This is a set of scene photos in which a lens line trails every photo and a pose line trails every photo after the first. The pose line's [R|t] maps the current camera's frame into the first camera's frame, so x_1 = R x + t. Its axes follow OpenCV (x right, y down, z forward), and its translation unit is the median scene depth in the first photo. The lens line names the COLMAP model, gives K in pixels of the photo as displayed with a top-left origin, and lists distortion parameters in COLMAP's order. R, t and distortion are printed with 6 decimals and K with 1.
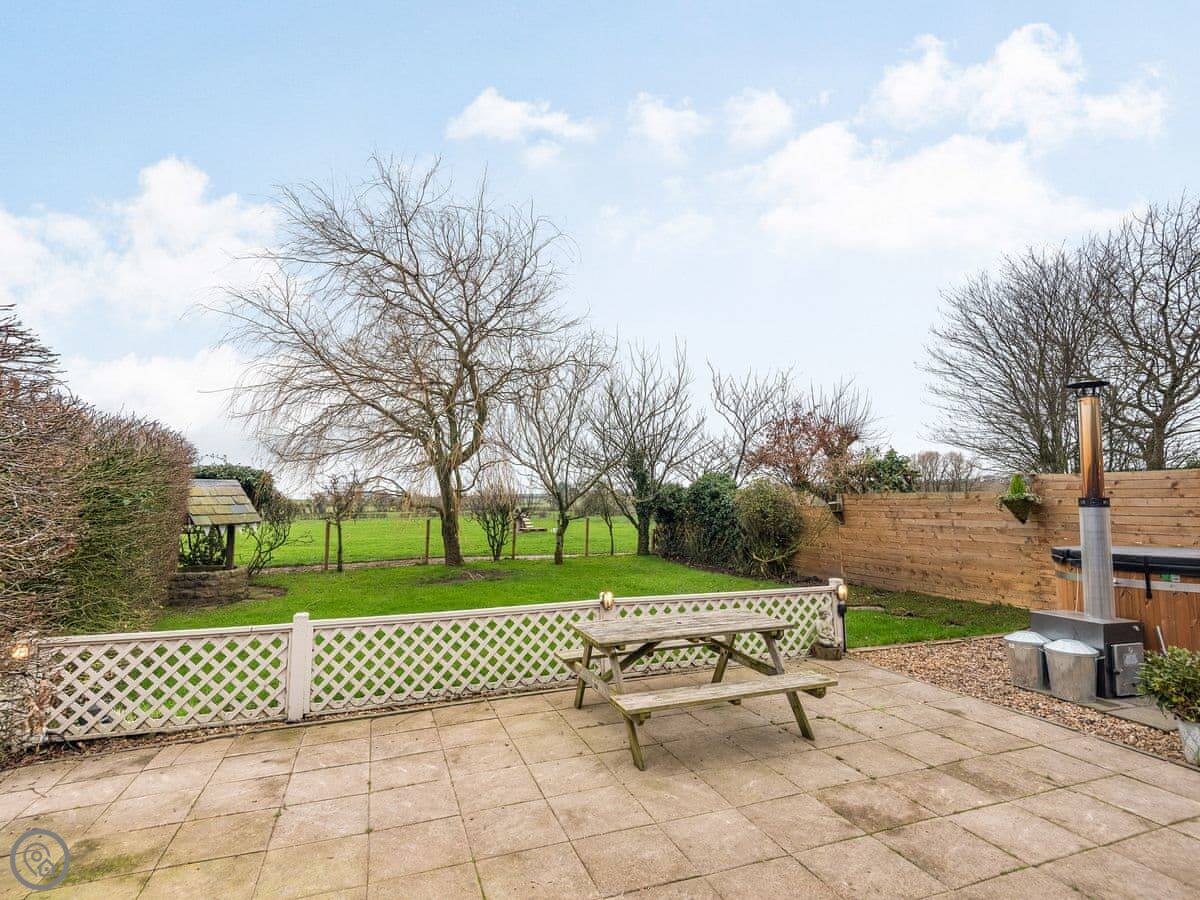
lens RADIAL K [[579.4, 0, 553.8], [0, 579.4, 455.3], [0, 0, 1]] dist [0.045416, -0.027808]
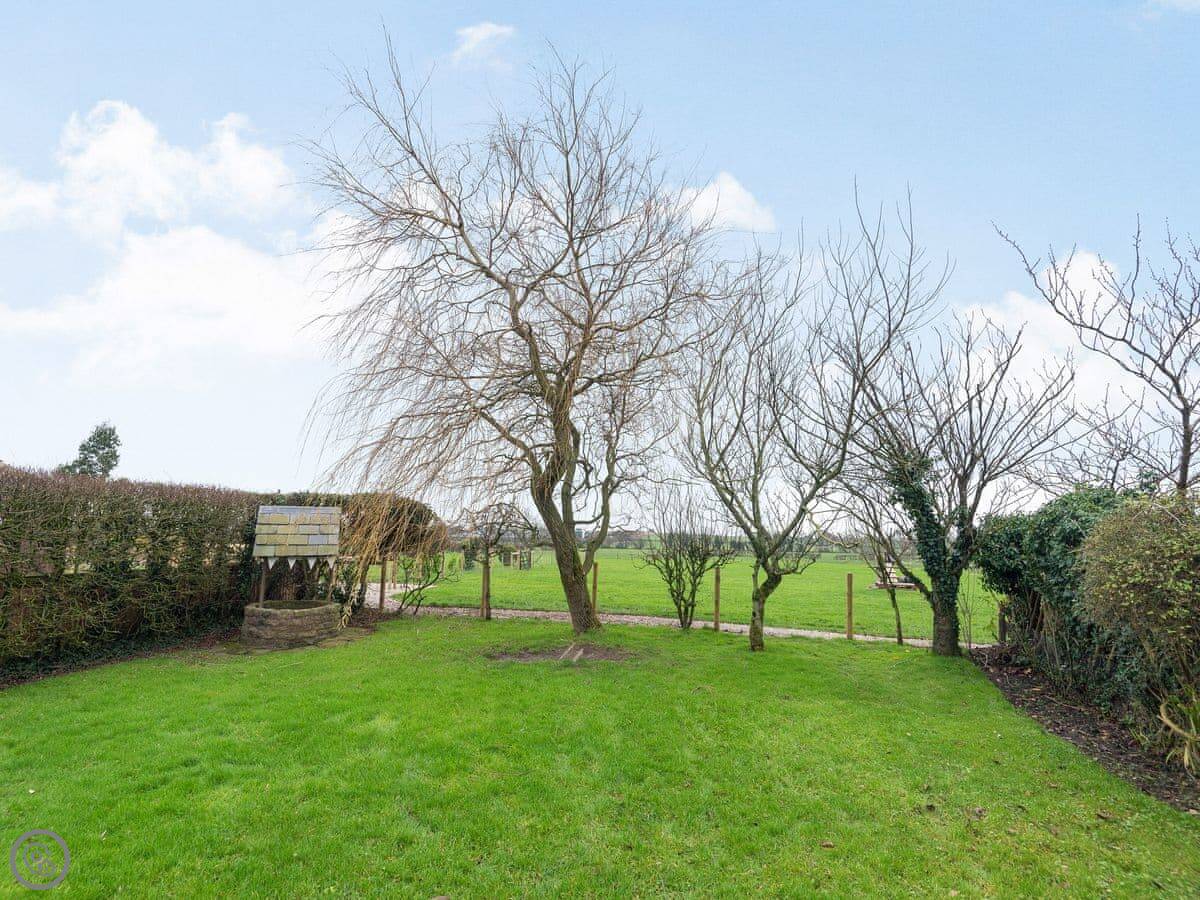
lens RADIAL K [[586.8, 0, 600.0], [0, 586.8, 450.0], [0, 0, 1]] dist [0.012360, -0.000105]
pose [[0.781066, -0.069712, -0.620545, 0.625487], [0.023839, 0.996353, -0.081924, 0.068174], [0.623994, 0.049195, 0.779879, 0.979504]]
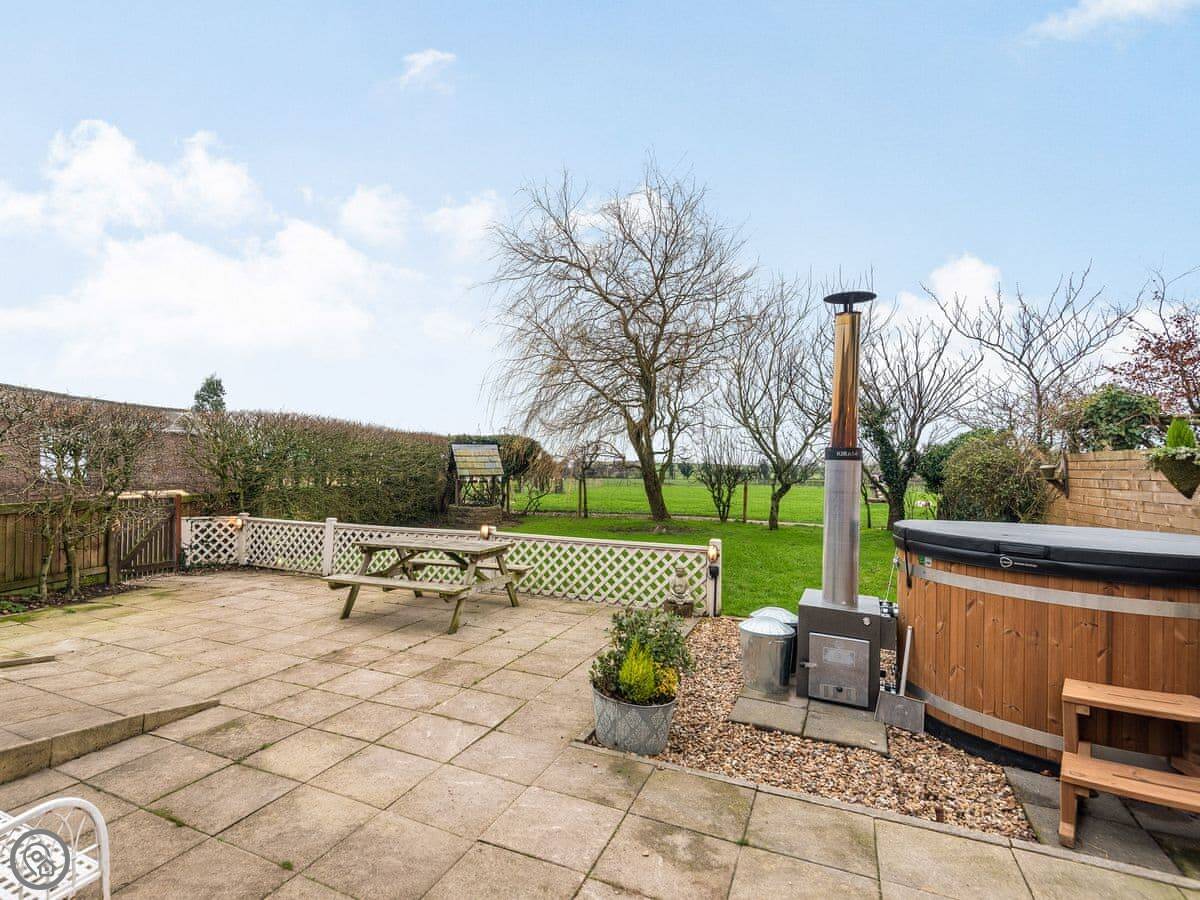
lens RADIAL K [[579.4, 0, 553.8], [0, 579.4, 455.3], [0, 0, 1]] dist [0.045416, -0.027808]
pose [[0.721017, -0.000820, -0.692917, 0.952492], [0.039019, 0.998461, 0.039420, 0.030879], [0.691818, -0.055460, 0.719939, 0.162723]]
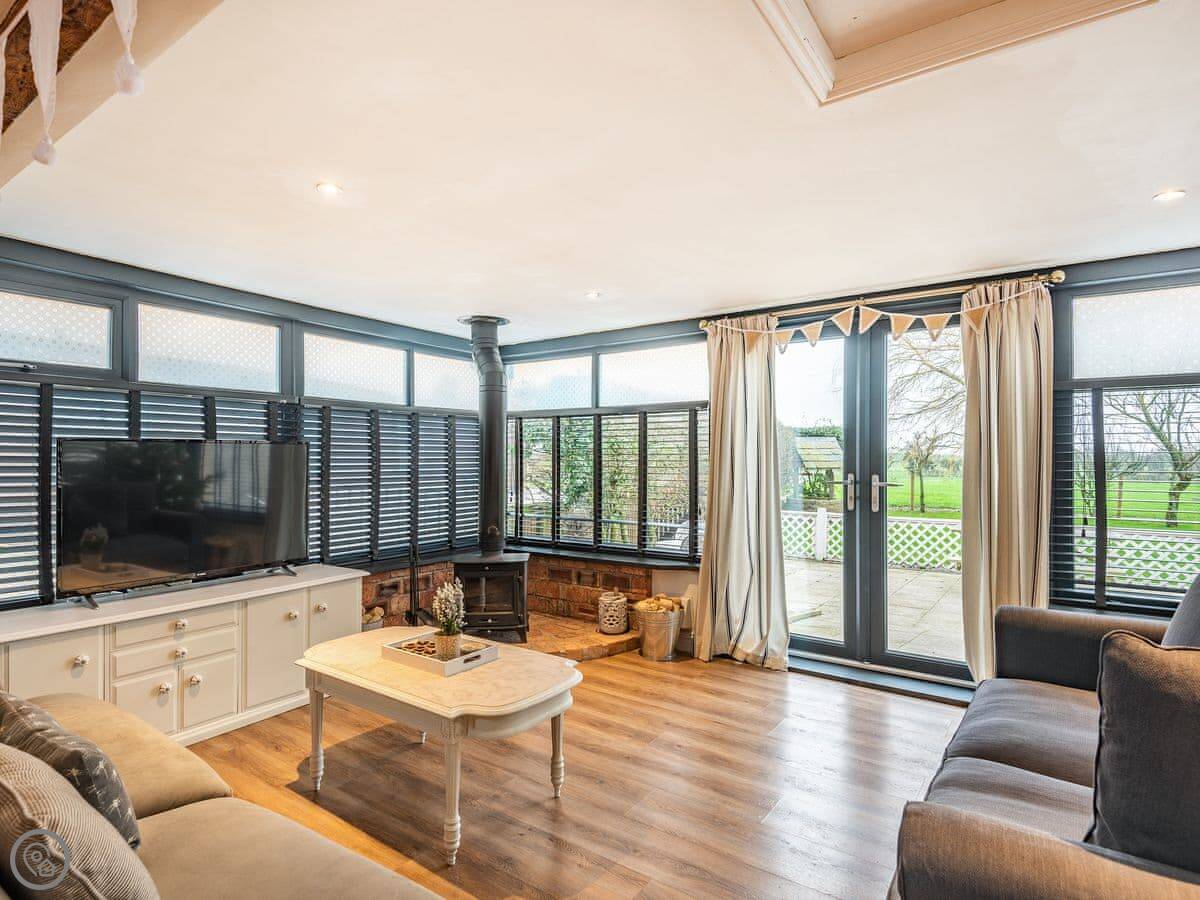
lens RADIAL K [[621.8, 0, 600.0], [0, 621.8, 450.0], [0, 0, 1]] dist [0.004615, -0.000181]
pose [[0.586918, 0.002745, -0.809642, 0.598081], [0.050656, 0.997911, 0.040105, -0.027924], [0.808060, -0.064552, 0.585553, -0.579719]]
